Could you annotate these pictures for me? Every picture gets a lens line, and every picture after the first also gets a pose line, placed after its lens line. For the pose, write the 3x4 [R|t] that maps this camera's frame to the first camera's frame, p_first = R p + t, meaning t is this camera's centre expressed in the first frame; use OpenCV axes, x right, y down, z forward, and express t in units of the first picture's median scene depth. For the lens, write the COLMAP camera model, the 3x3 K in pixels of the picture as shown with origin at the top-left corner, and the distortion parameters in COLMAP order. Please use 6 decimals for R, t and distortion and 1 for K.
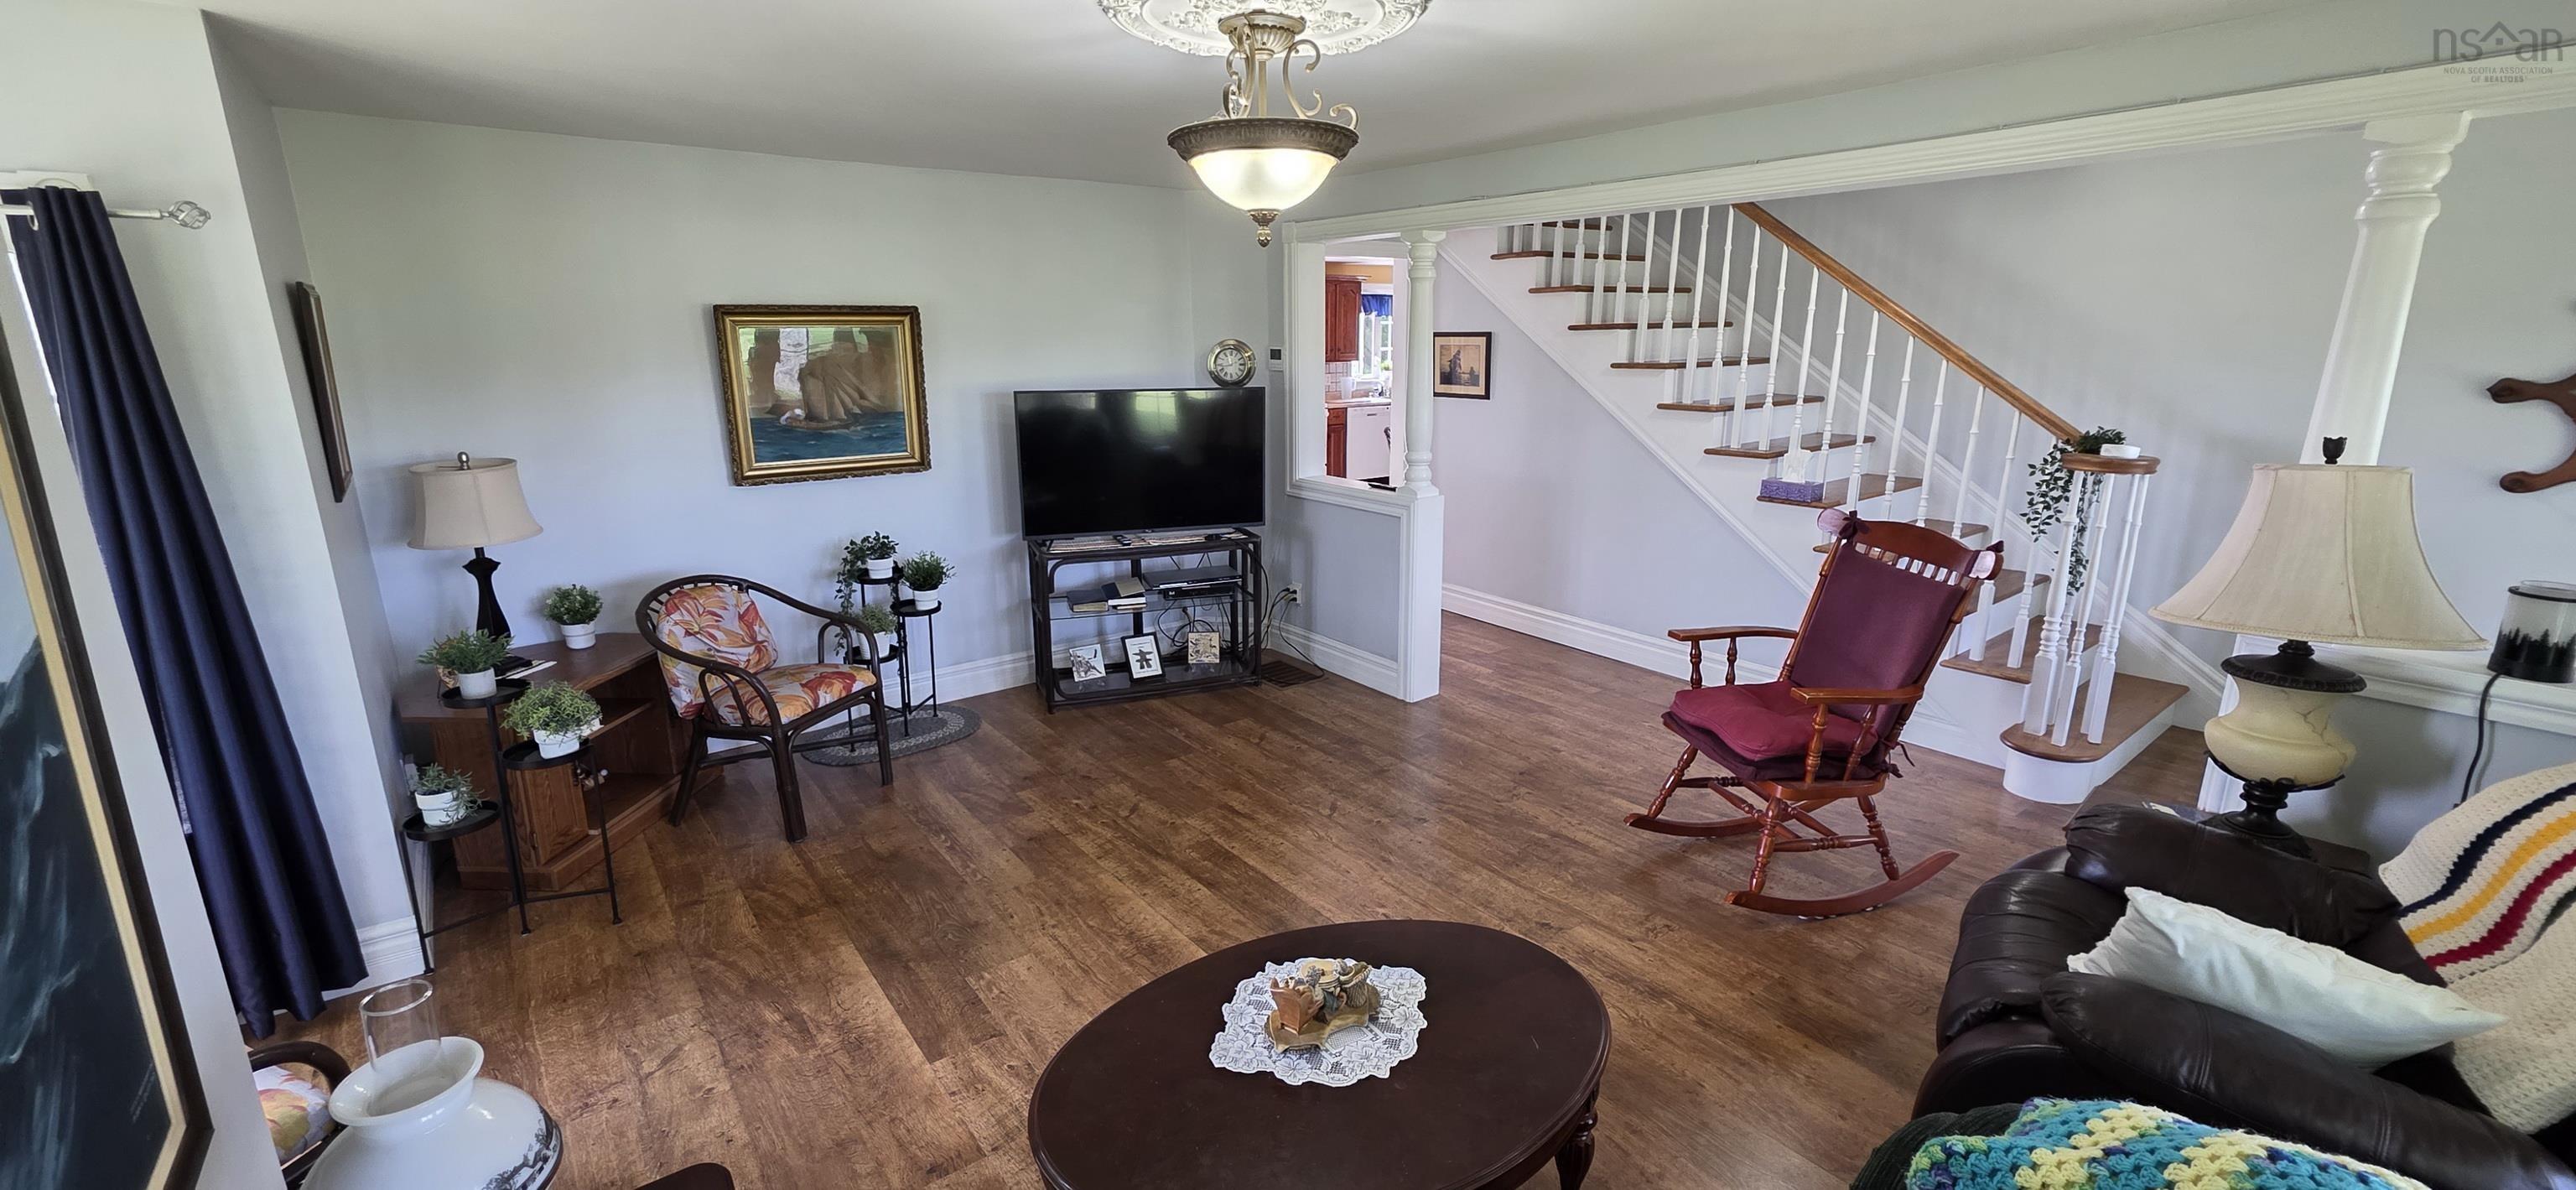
lens RADIAL K [[1035.1, 0, 1285.6], [0, 1035.1, 587.0], [0, 0, 1]] dist [0.002126, 0.000489]
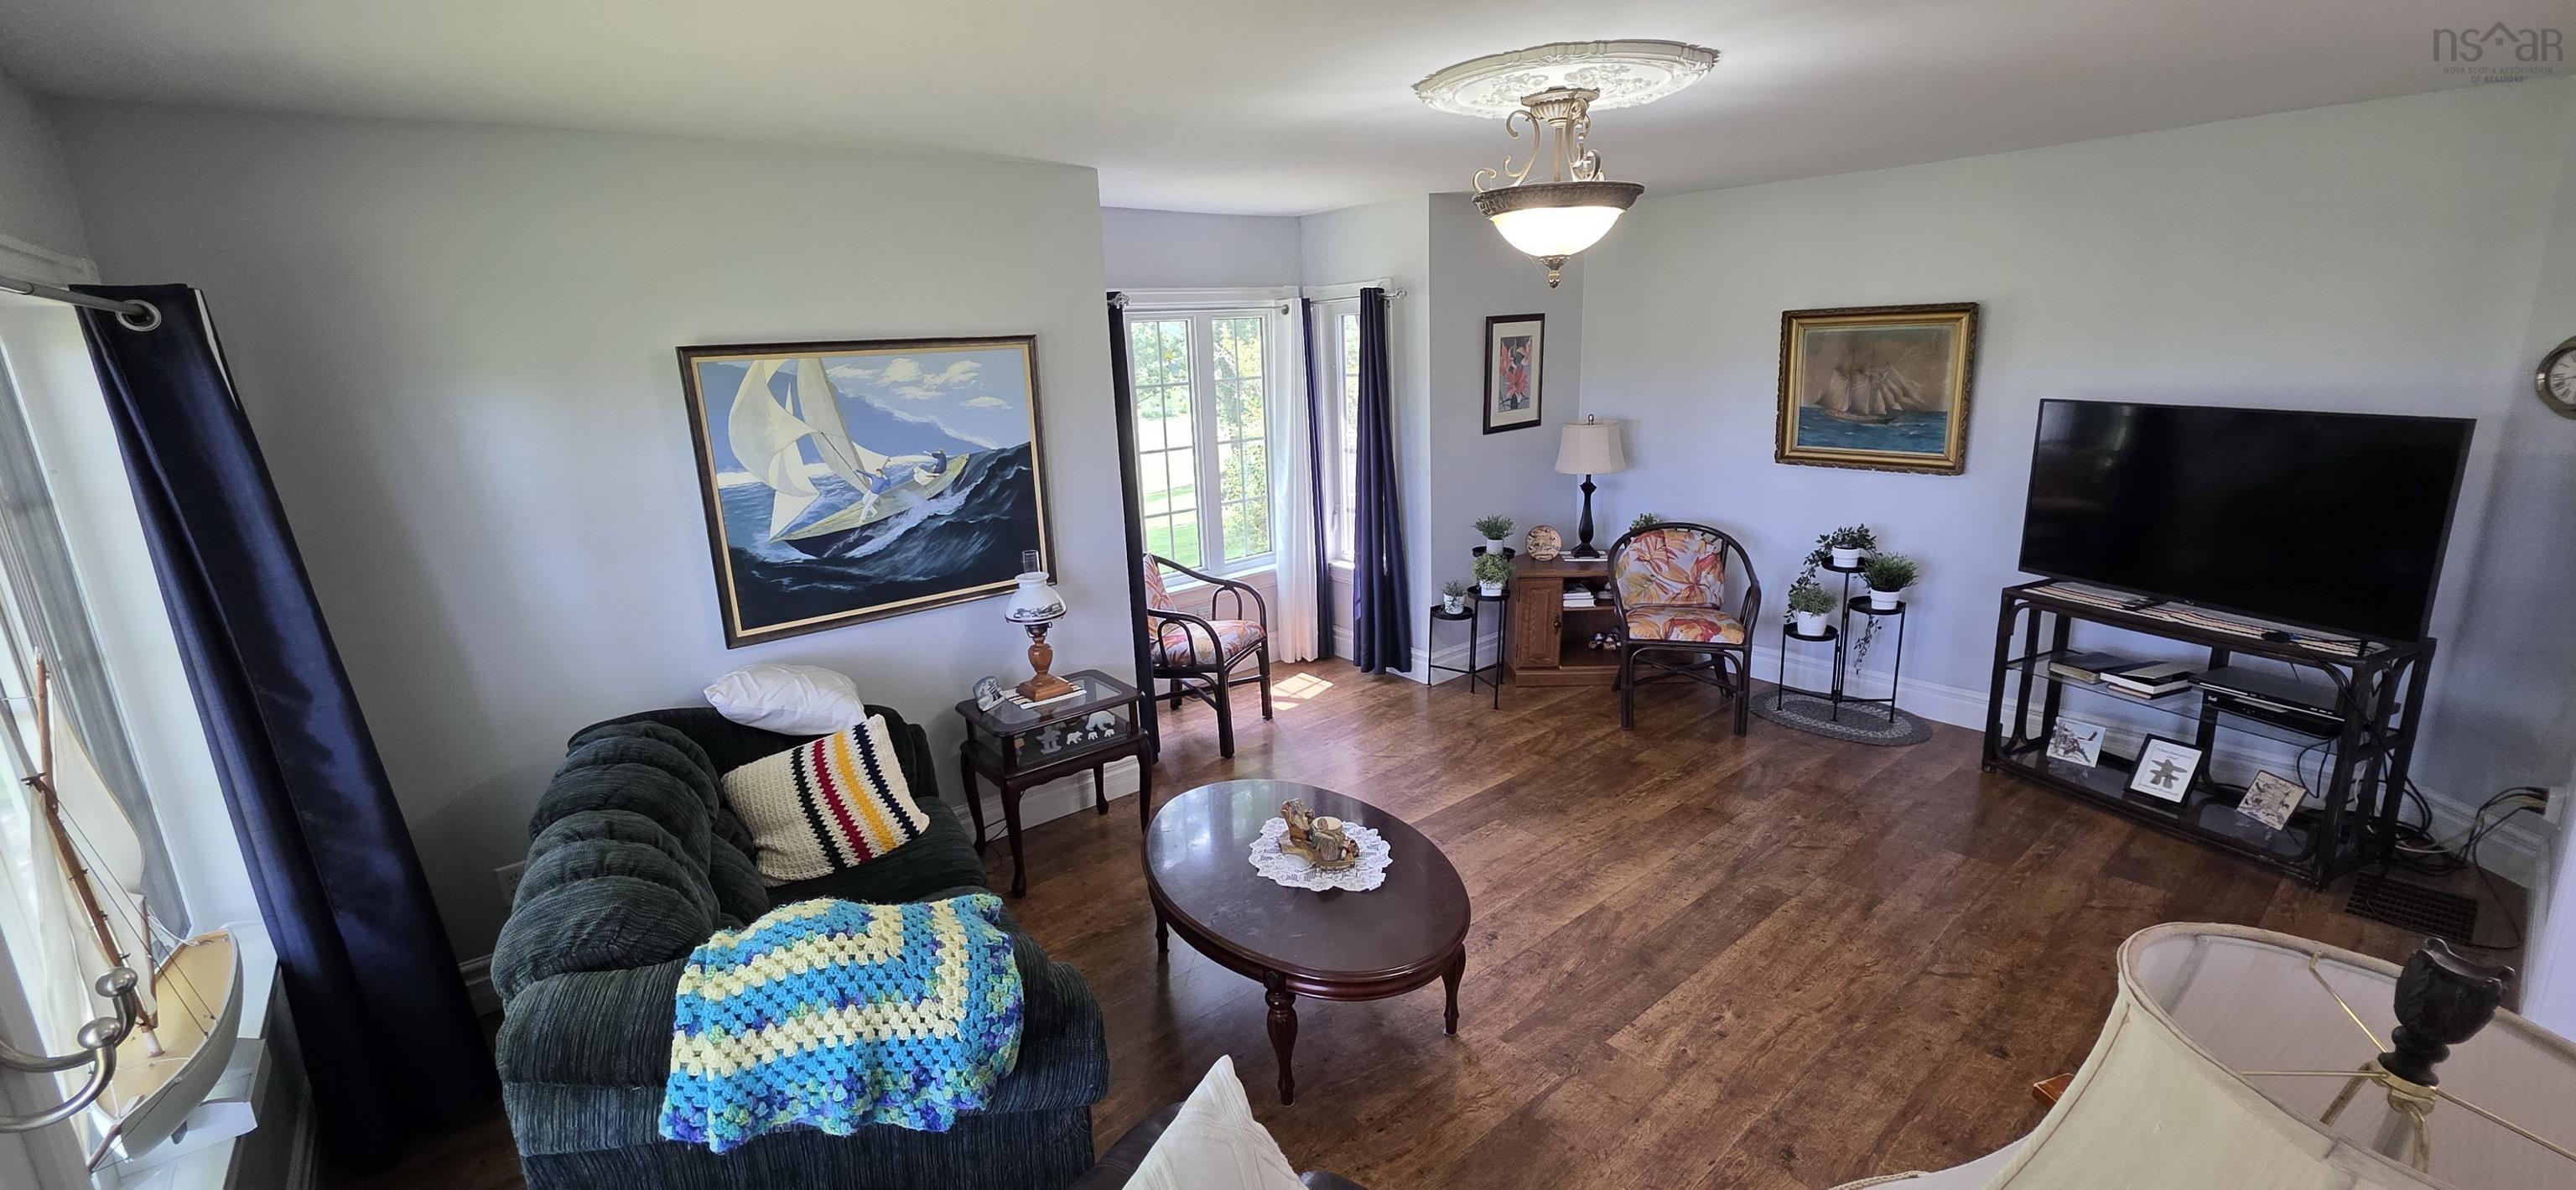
lens RADIAL K [[1035.1, 0, 1275.0], [0, 1035.1, 587.3], [0, 0, 1]] dist [0.002126, 0.000489]
pose [[0.034074, 0.242799, -0.969478, 0.617718], [-0.203486, 0.951408, 0.231121, -0.114932], [0.978485, 0.189400, 0.081825, 0.354197]]
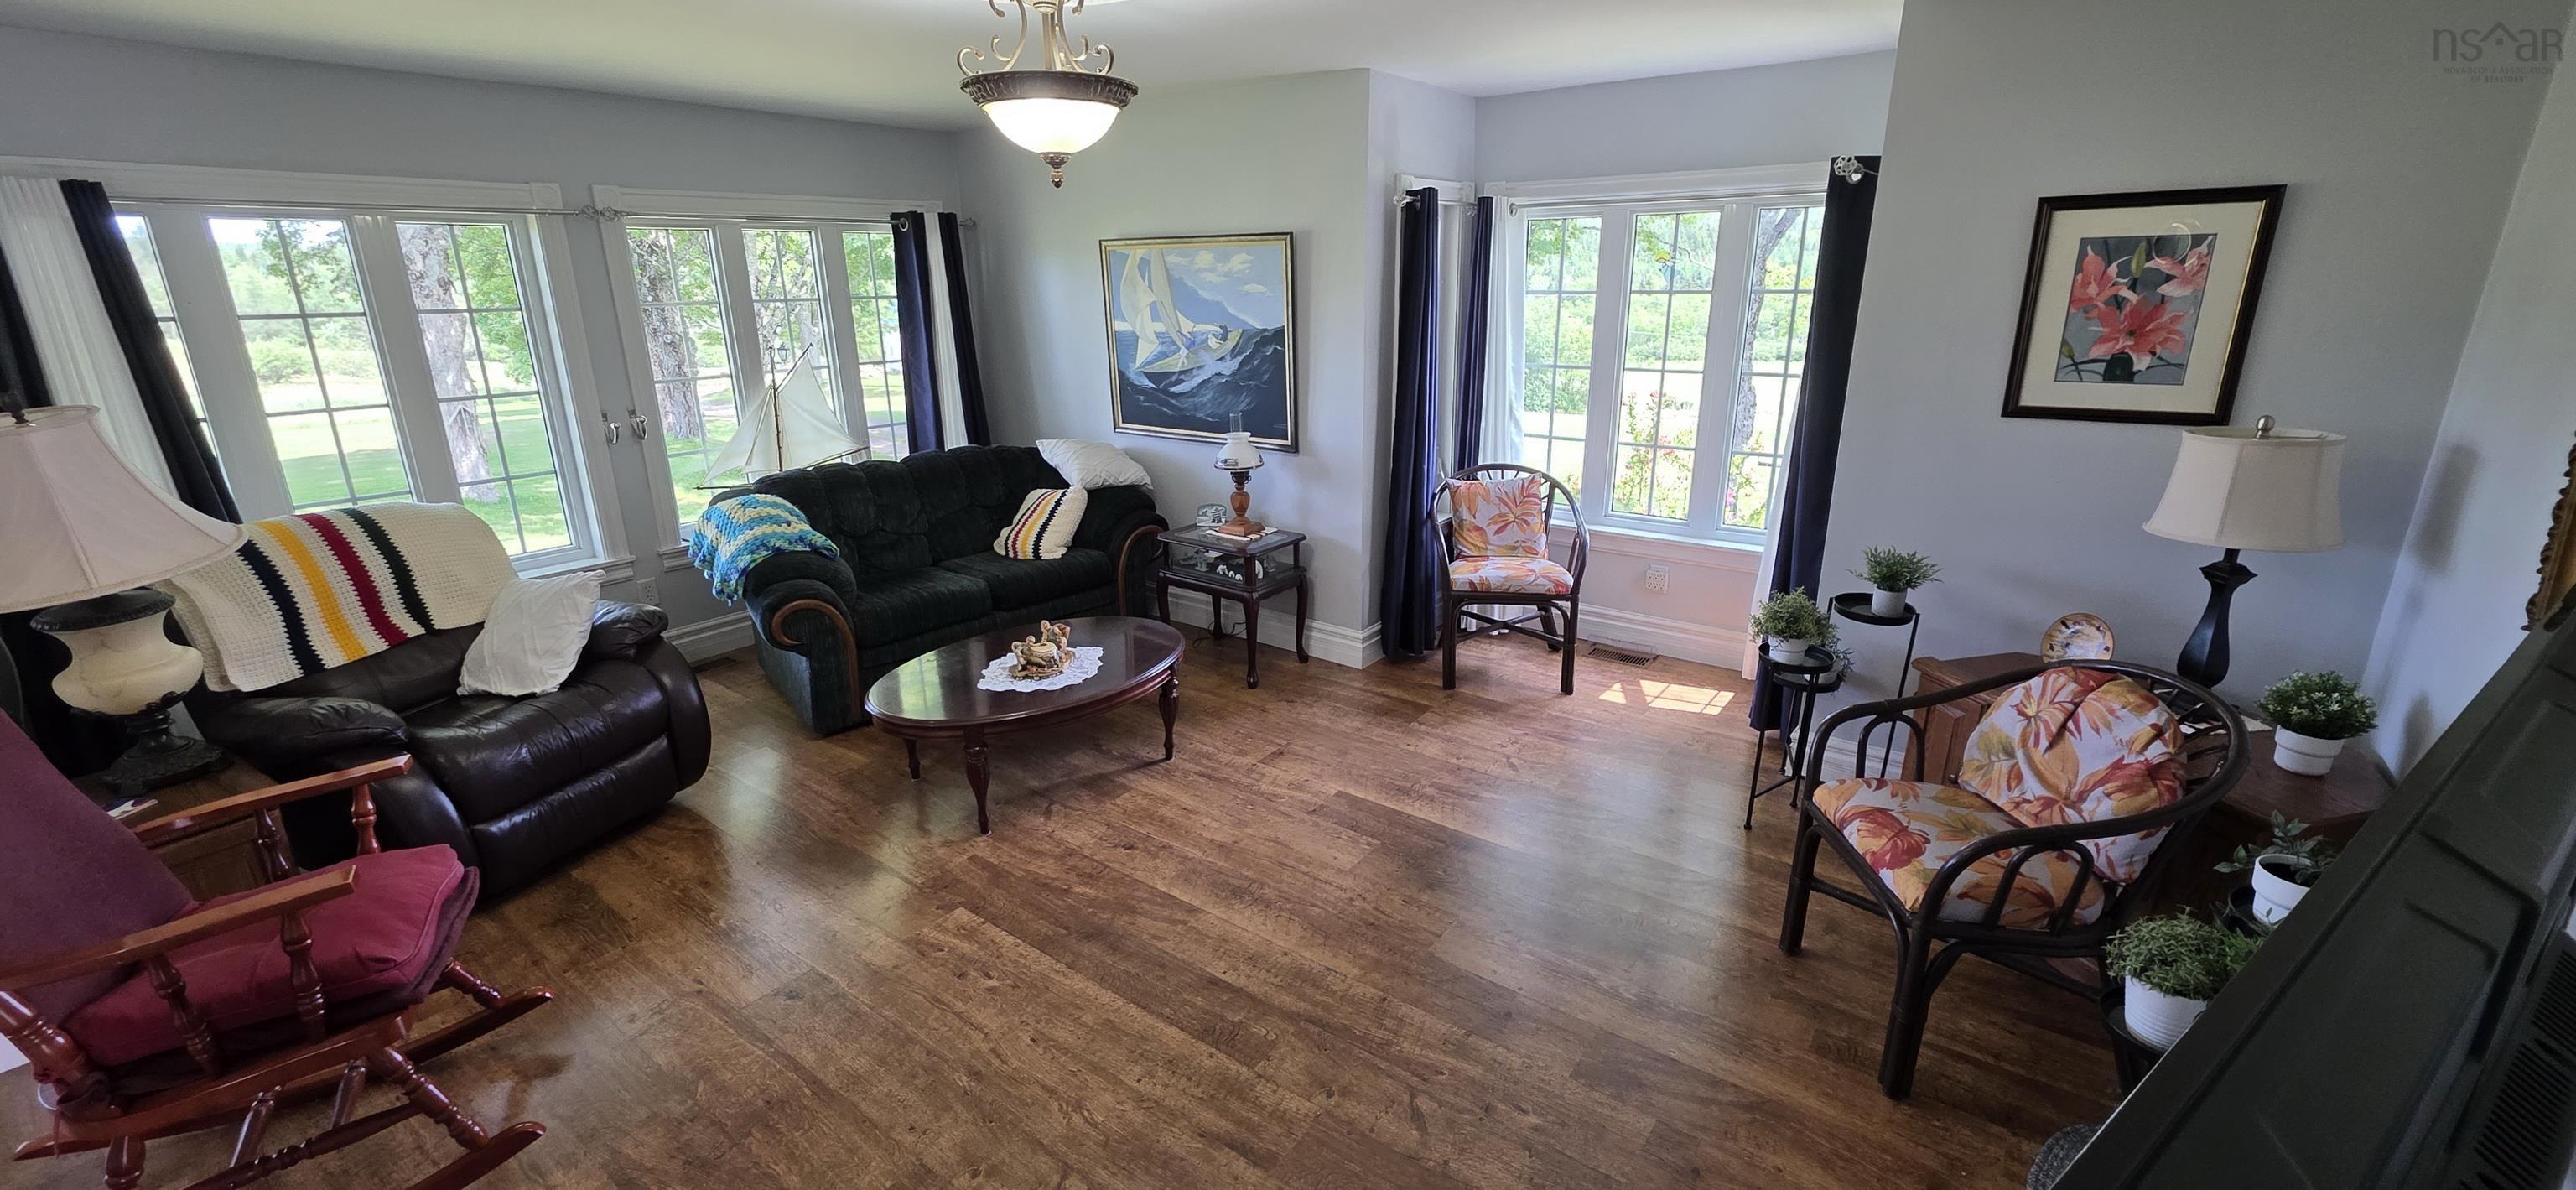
lens RADIAL K [[1035.1, 0, 1274.2], [0, 1035.1, 587.4], [0, 0, 1]] dist [0.002126, 0.000489]
pose [[-0.964345, 0.095710, -0.246736, 0.036595], [-0.045021, 0.859395, 0.509326, -0.283845], [0.260791, 0.502274, -0.824444, 1.157231]]
